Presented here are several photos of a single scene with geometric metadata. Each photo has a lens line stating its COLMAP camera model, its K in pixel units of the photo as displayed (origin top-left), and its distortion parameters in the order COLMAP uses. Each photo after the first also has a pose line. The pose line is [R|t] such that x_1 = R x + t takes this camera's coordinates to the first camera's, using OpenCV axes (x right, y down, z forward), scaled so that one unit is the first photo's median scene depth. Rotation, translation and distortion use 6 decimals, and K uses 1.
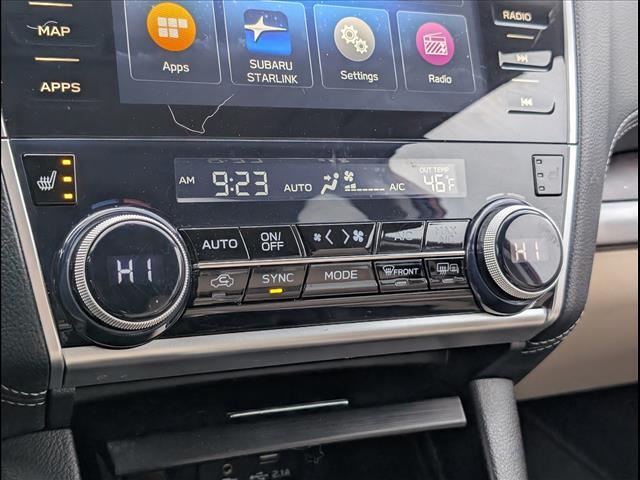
lens RADIAL K [[978.8, 0, 318.9], [0, 978.8, 241.3], [0, 0, 1]] dist [-0.015584, 0.000000]
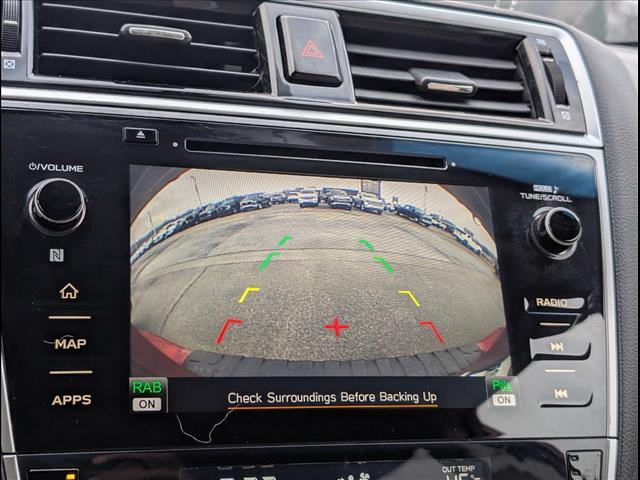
lens RADIAL K [[978.8, 0, 320.4], [0, 978.8, 240.6], [0, 0, 1]] dist [-0.015584, 0.000000]
pose [[0.989928, 0.005197, -0.141475, 0.118170], [-0.026999, 0.987915, -0.152626, -0.144769], [0.138972, 0.154908, 0.978105, -0.001621]]
